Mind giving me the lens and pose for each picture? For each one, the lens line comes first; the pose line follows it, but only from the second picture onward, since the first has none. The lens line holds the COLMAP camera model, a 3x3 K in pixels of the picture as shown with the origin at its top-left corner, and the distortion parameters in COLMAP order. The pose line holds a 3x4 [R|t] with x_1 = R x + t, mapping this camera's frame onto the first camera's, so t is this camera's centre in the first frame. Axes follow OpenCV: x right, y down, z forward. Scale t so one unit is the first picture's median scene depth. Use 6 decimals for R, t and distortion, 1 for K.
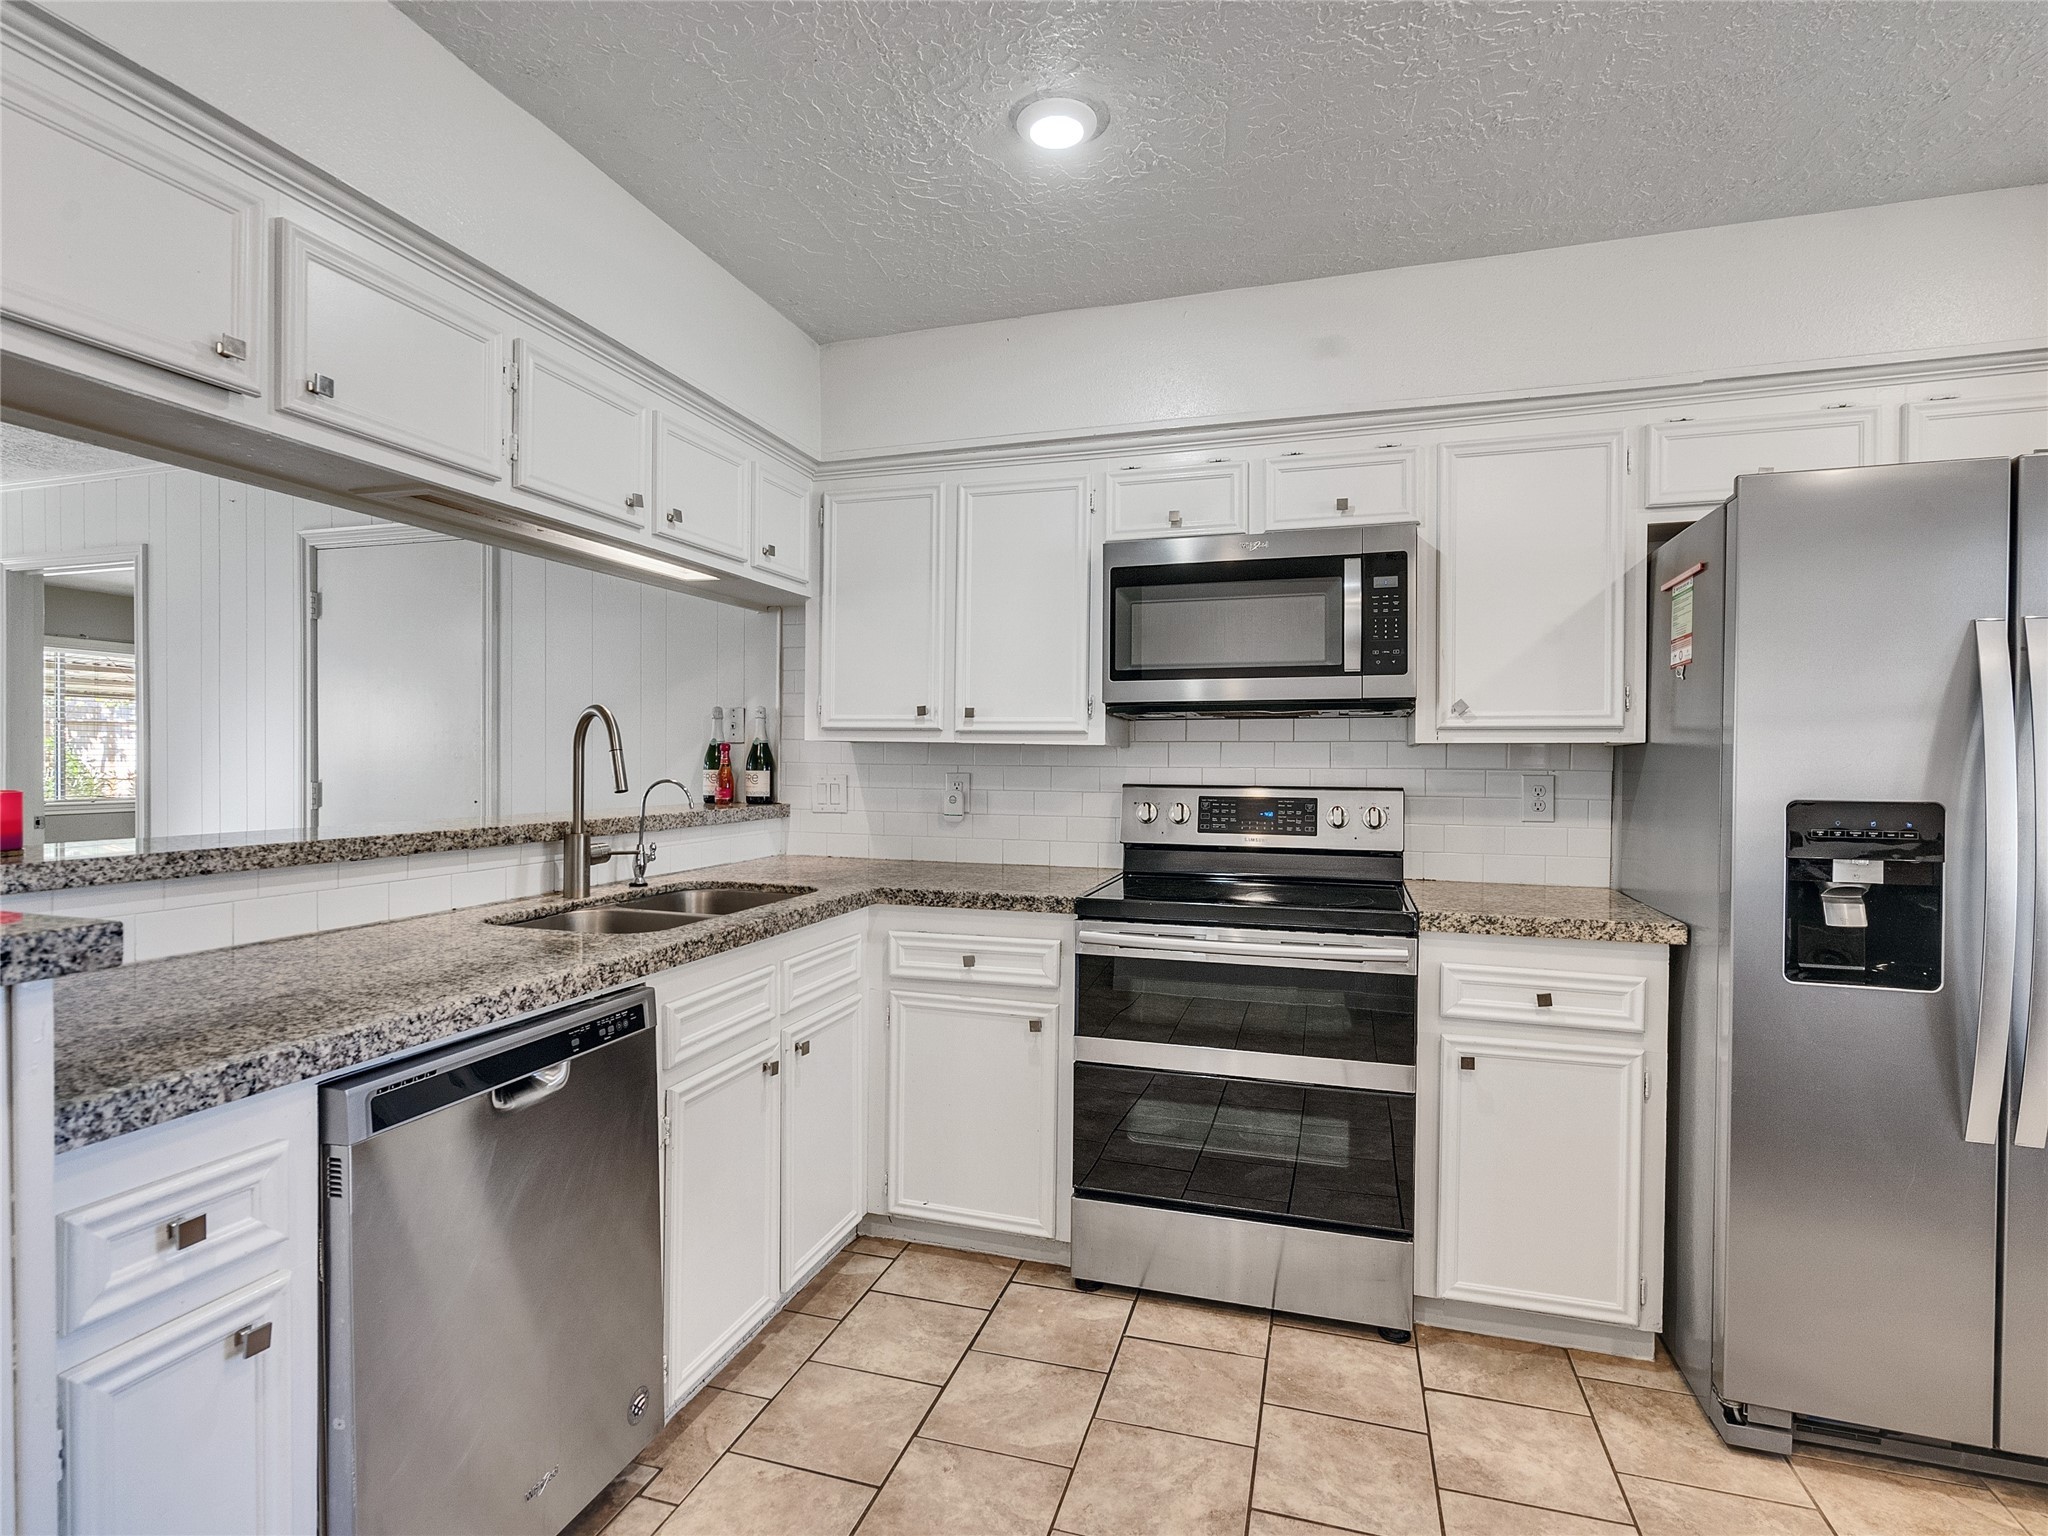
lens RADIAL K [[1046.7, 0, 998.6], [0, 1046.7, 769.8], [0, 0, 1]] dist [-0.004380, 0.002952]
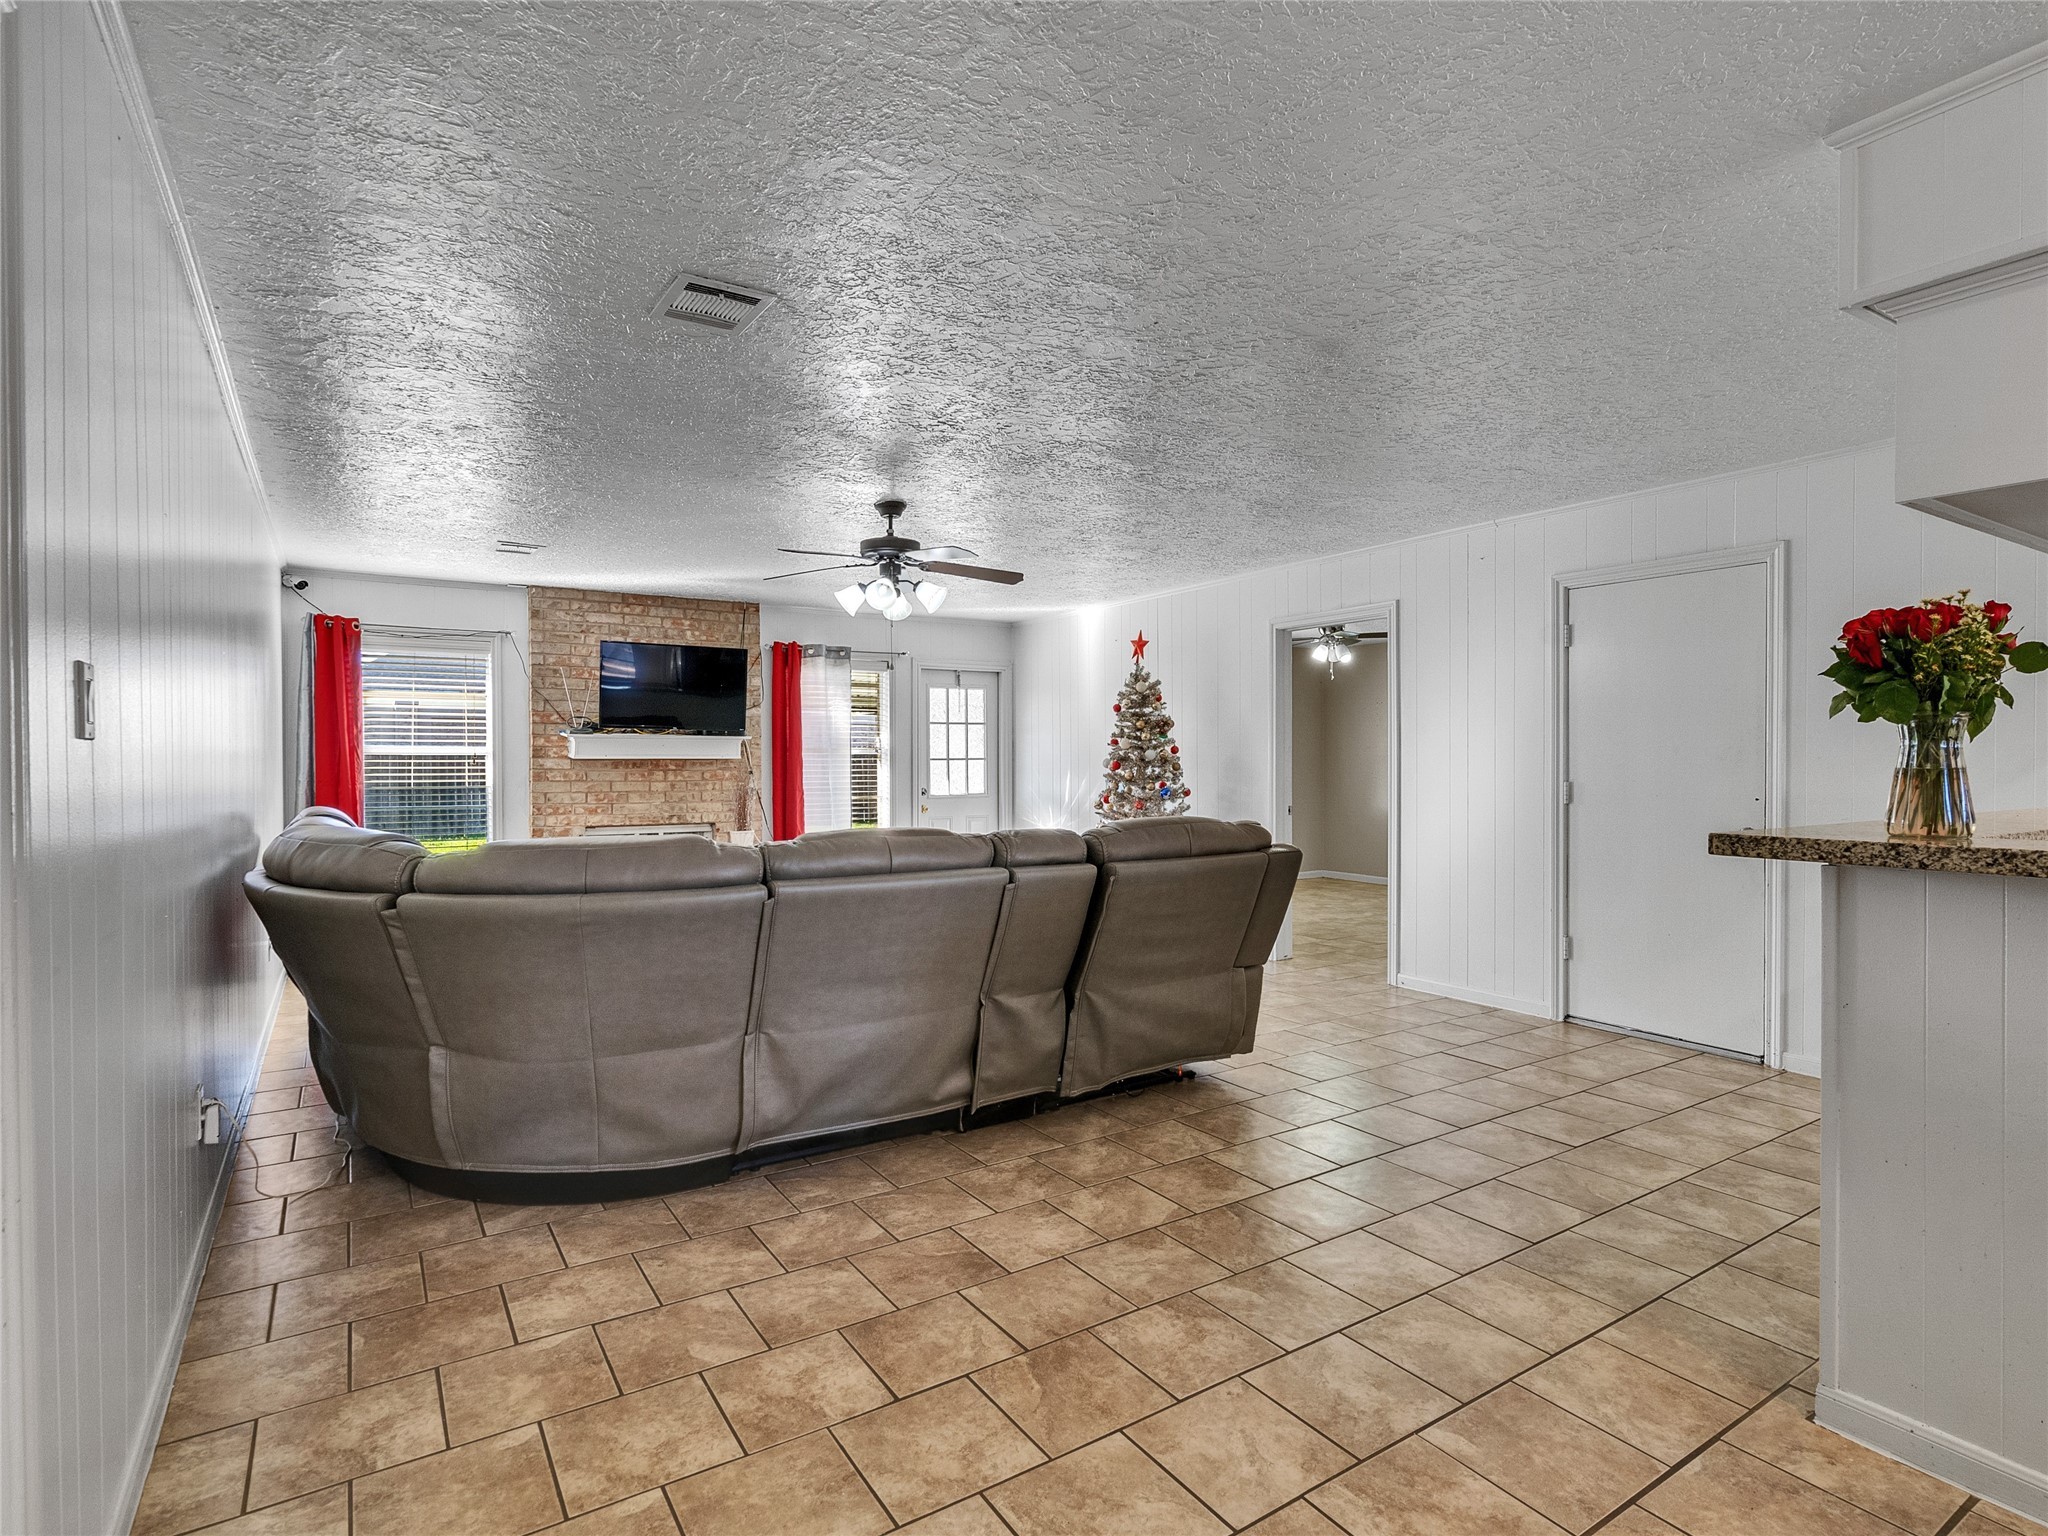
lens RADIAL K [[1046.7, 0, 1010.6], [0, 1046.7, 766.6], [0, 0, 1]] dist [-0.004380, 0.002952]
pose [[0.770932, -0.006742, -0.636882, -0.686160], [0.003265, 0.999973, -0.006632, 0.003791], [0.636909, 0.003034, 0.770933, -0.646931]]
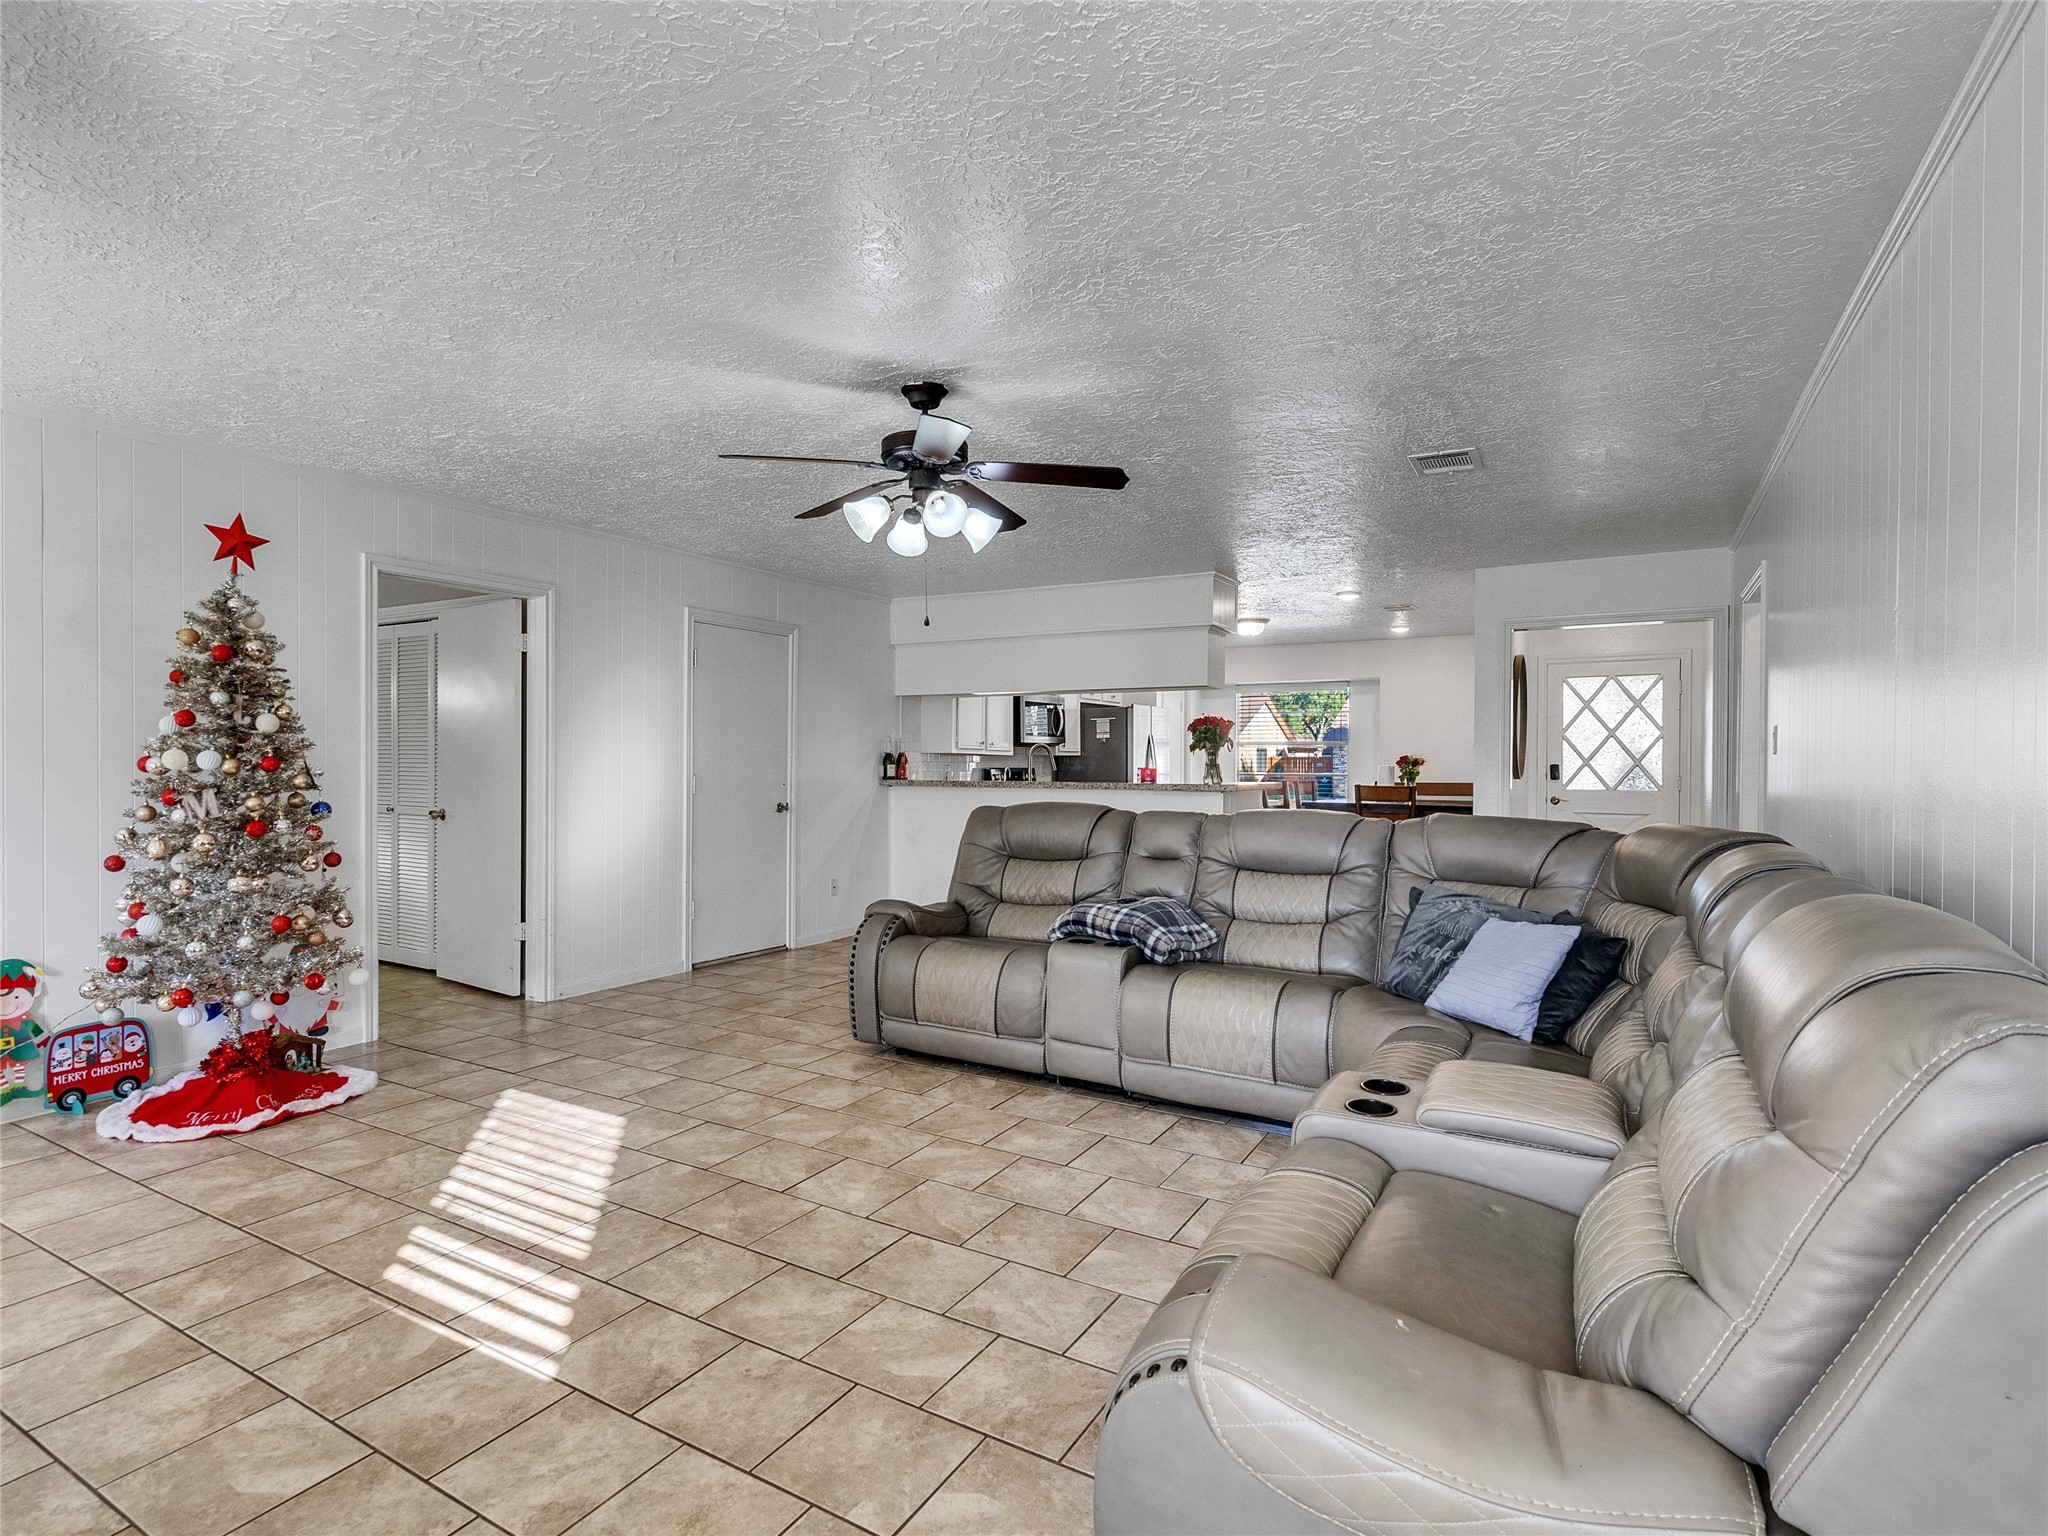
lens RADIAL K [[1046.7, 0, 1022.2], [0, 1046.7, 765.3], [0, 0, 1]] dist [-0.004380, 0.002952]
pose [[0.209060, -0.008777, 0.977863, -3.707573], [0.005795, 0.999953, 0.007737, -0.022140], [-0.977886, 0.004049, 0.209101, 0.398803]]
